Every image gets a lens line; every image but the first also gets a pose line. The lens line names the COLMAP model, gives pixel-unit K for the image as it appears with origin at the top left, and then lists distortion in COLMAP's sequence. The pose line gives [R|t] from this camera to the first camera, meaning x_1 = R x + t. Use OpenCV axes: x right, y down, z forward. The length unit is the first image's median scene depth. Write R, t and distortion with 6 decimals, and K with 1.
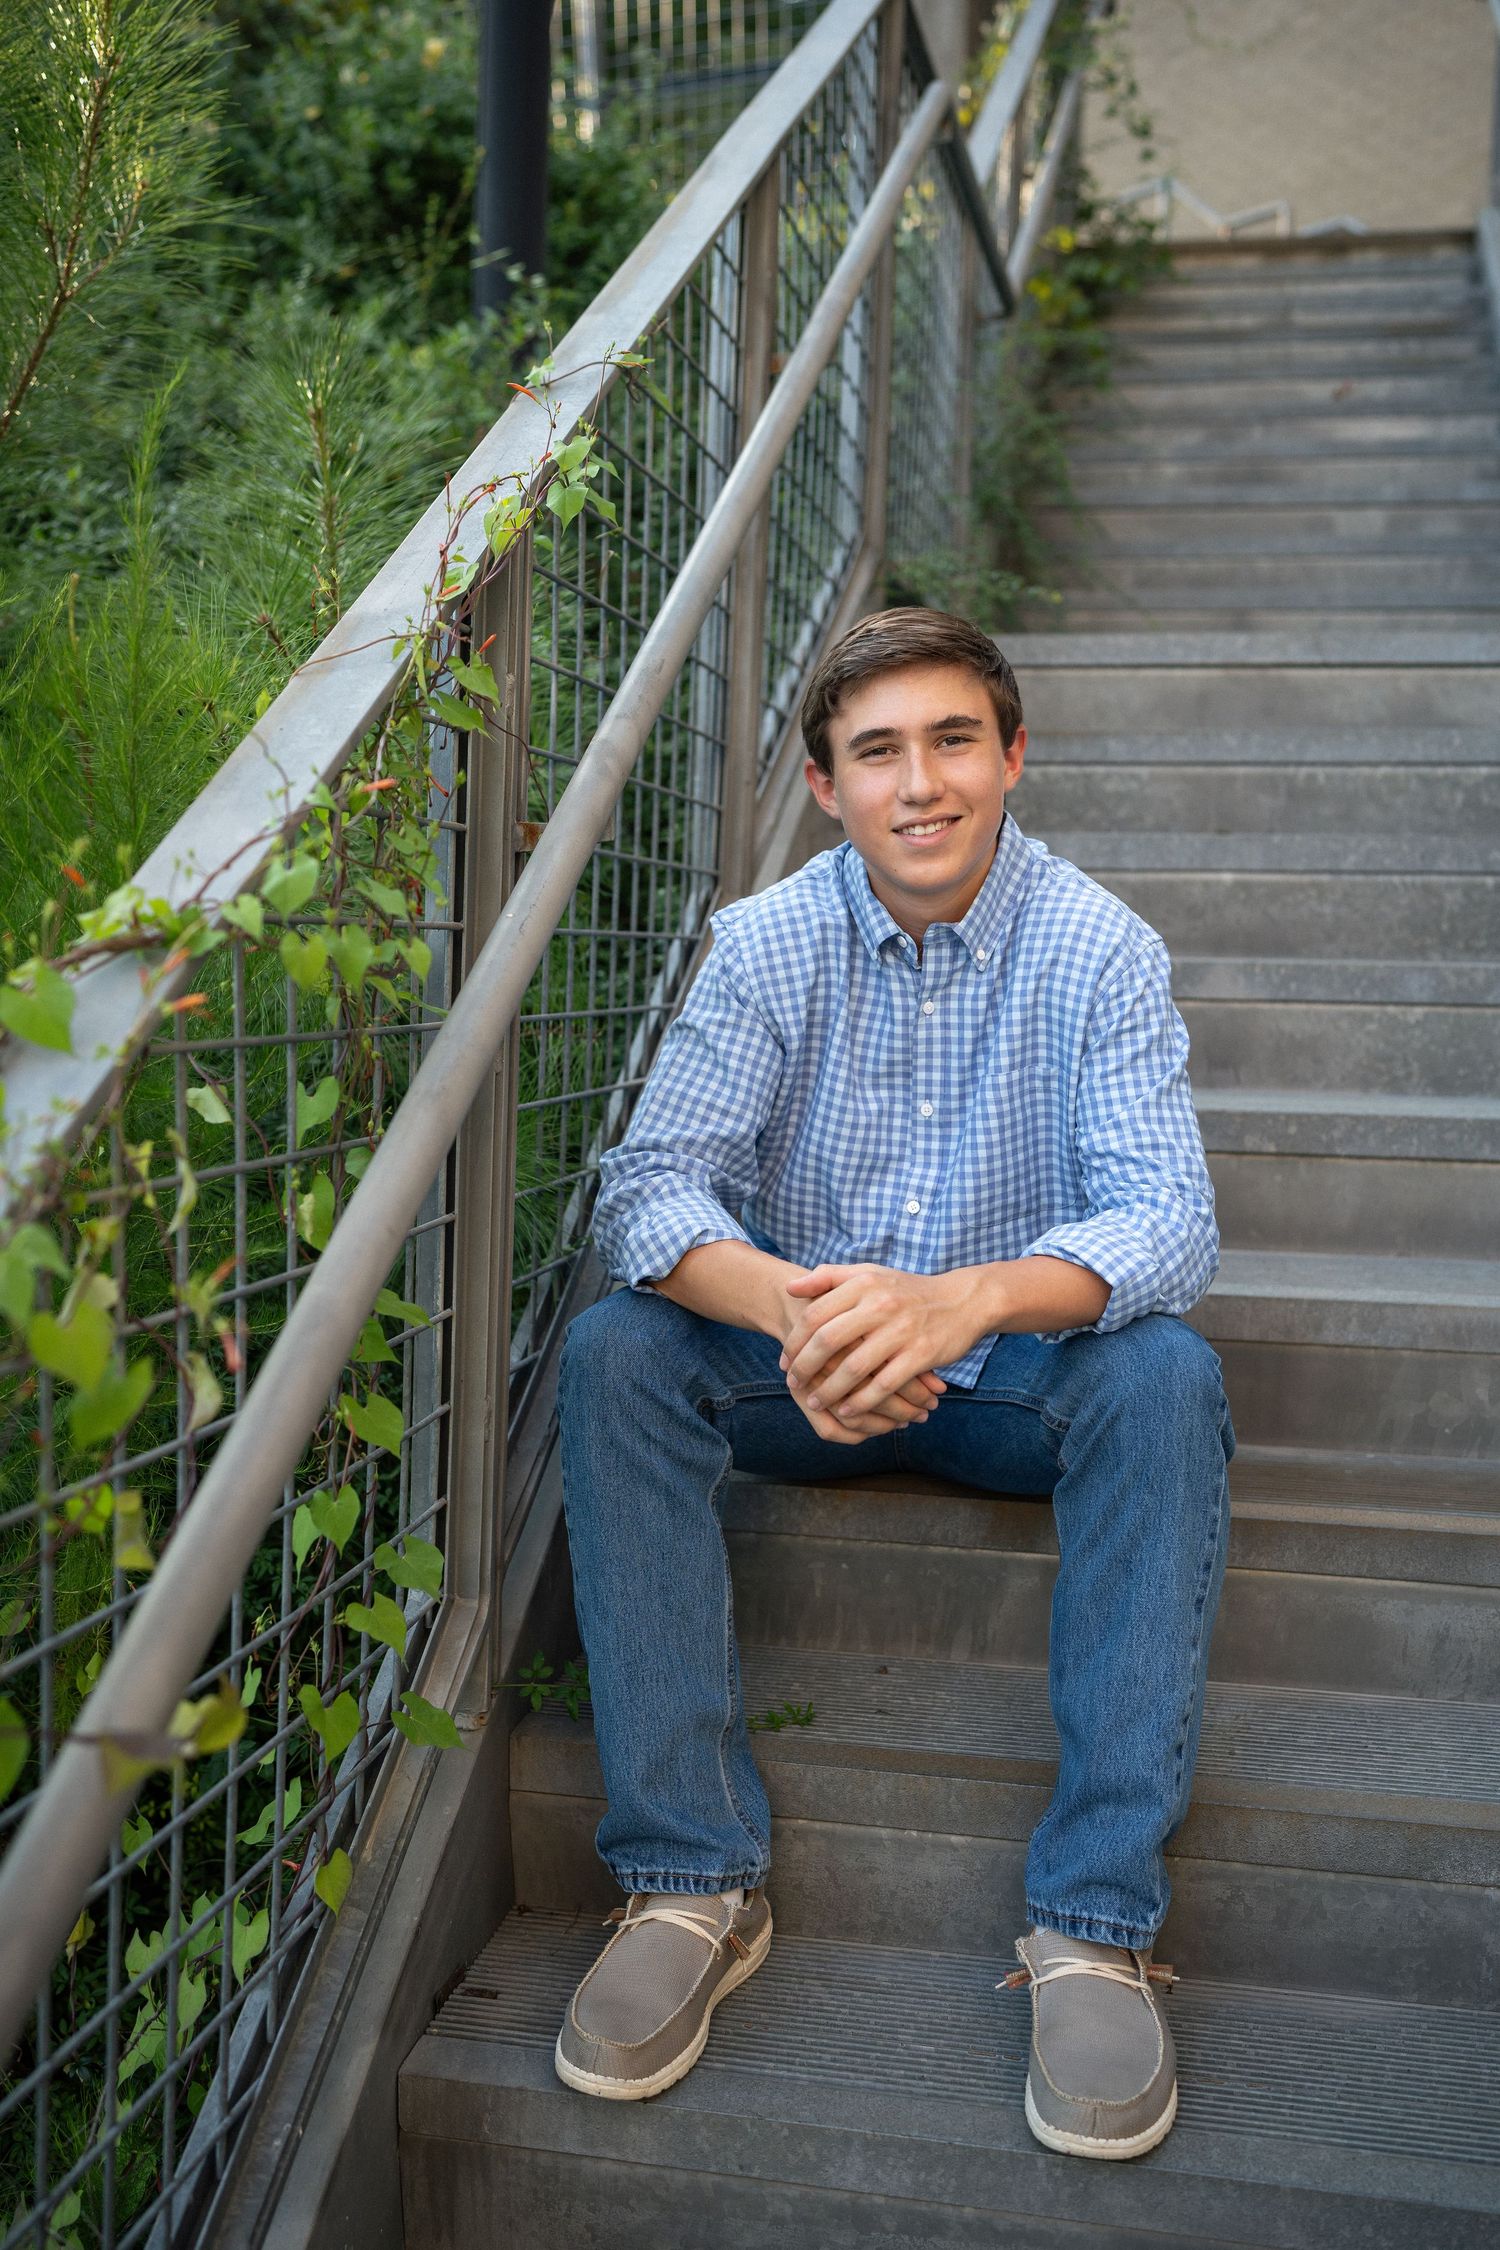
lens RADIAL K [[2221.2, 0, 750.0], [0, 2221.2, 1125.0], [0, 0, 1]] dist [0.004706, -0.000953]
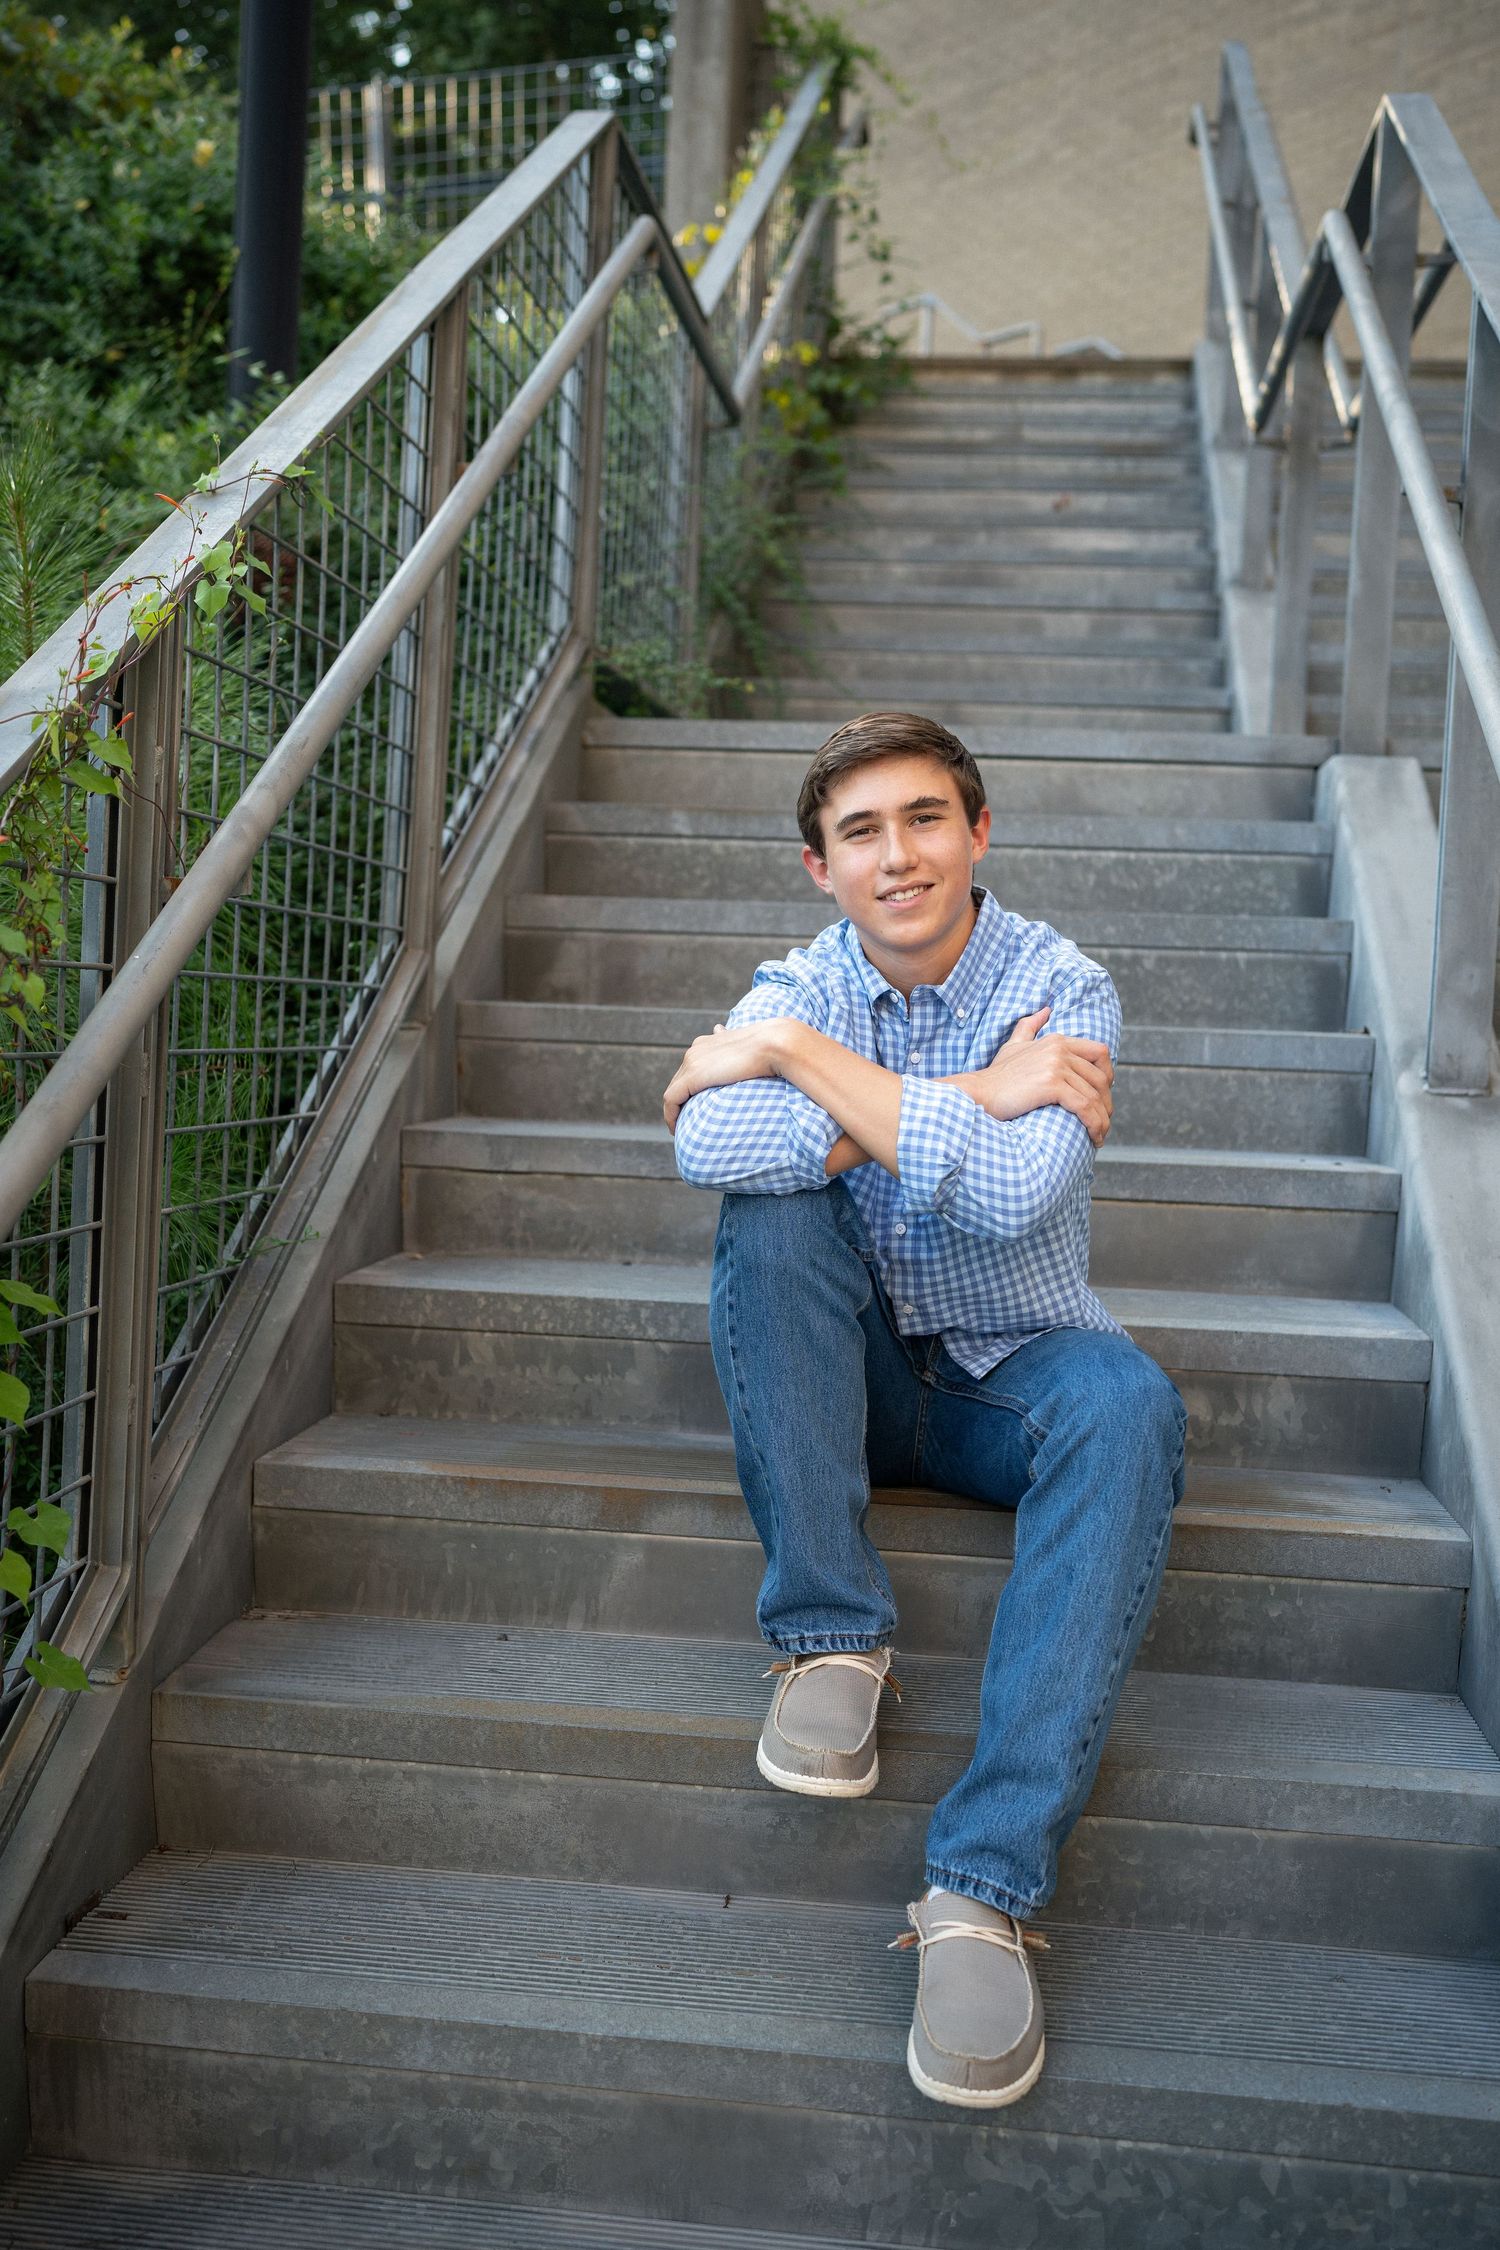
lens RADIAL K [[2167.8, 0, 746.6], [0, 2167.8, 1147.8], [0, 0, 1]] dist [-0.003066, 0.019315]
pose [[0.996261, 0.014990, 0.085089, 0.041296], [-0.013545, 0.999754, -0.017535, 0.007242], [-0.085331, 0.016317, 0.996219, -0.052081]]
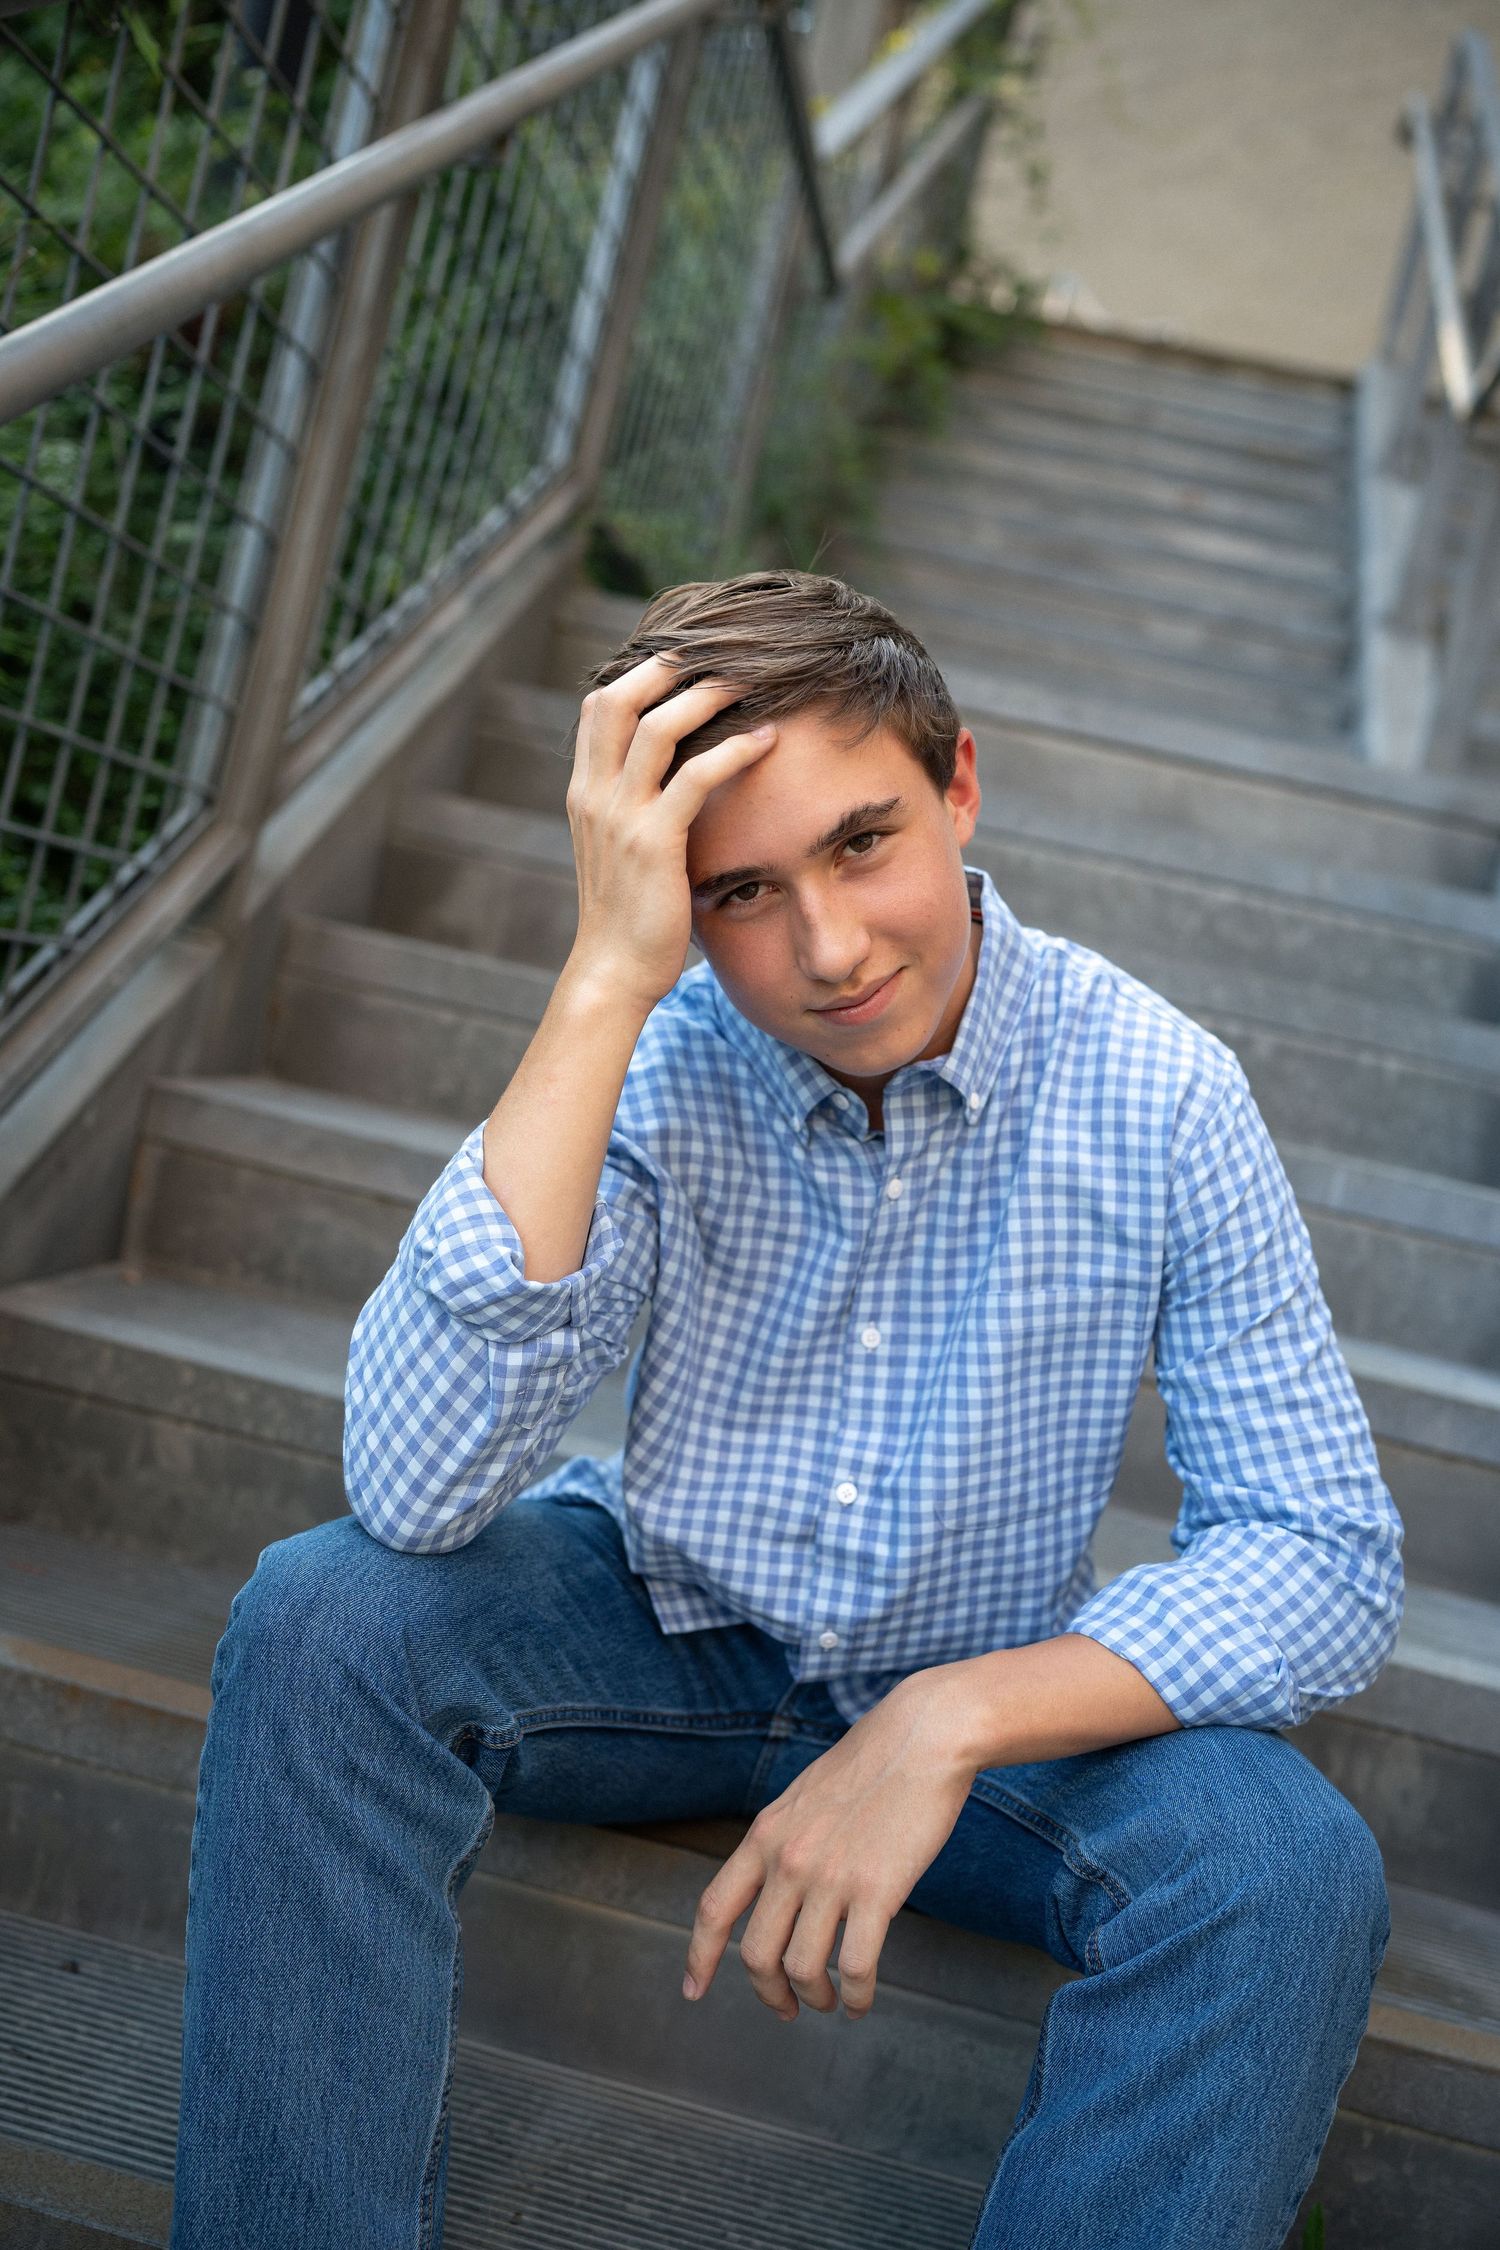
lens RADIAL K [[2220.3, 0, 753.3], [0, 2220.3, 1094.0], [0, 0, 1]] dist [0.003312, -0.002645]
pose [[0.973586, 0.203989, 0.102562, 0.066267], [-0.200081, 0.978644, -0.047150, -0.009437], [-0.109990, 0.025384, 0.993609, 0.150003]]
